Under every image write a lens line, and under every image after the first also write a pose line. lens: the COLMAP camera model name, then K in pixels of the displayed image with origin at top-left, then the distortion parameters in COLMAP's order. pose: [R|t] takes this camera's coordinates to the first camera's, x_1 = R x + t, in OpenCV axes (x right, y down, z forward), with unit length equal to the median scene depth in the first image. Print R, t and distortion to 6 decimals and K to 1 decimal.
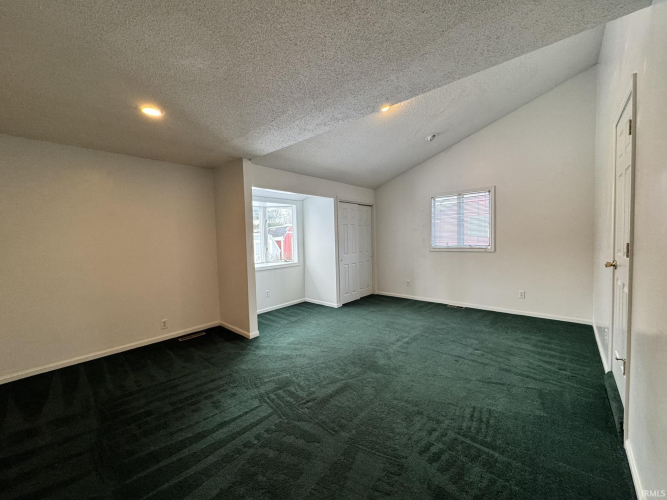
lens RADIAL K [[265.2, 0, 333.2], [0, 265.2, 249.1], [0, 0, 1]] dist [-0.002105, 0.000334]
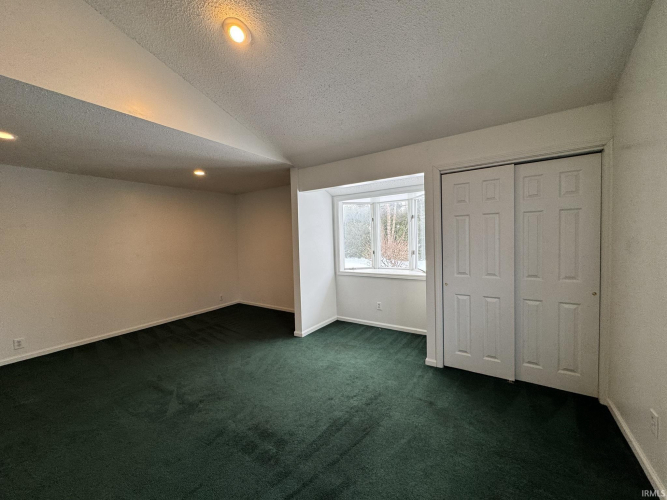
lens RADIAL K [[265.2, 0, 333.2], [0, 265.2, 249.1], [0, 0, 1]] dist [-0.002105, 0.000334]
pose [[0.138420, 0.059401, -0.988591, 0.586962], [-0.023206, 0.998120, 0.056724, -0.059108], [0.990102, 0.015090, 0.139538, 0.784234]]
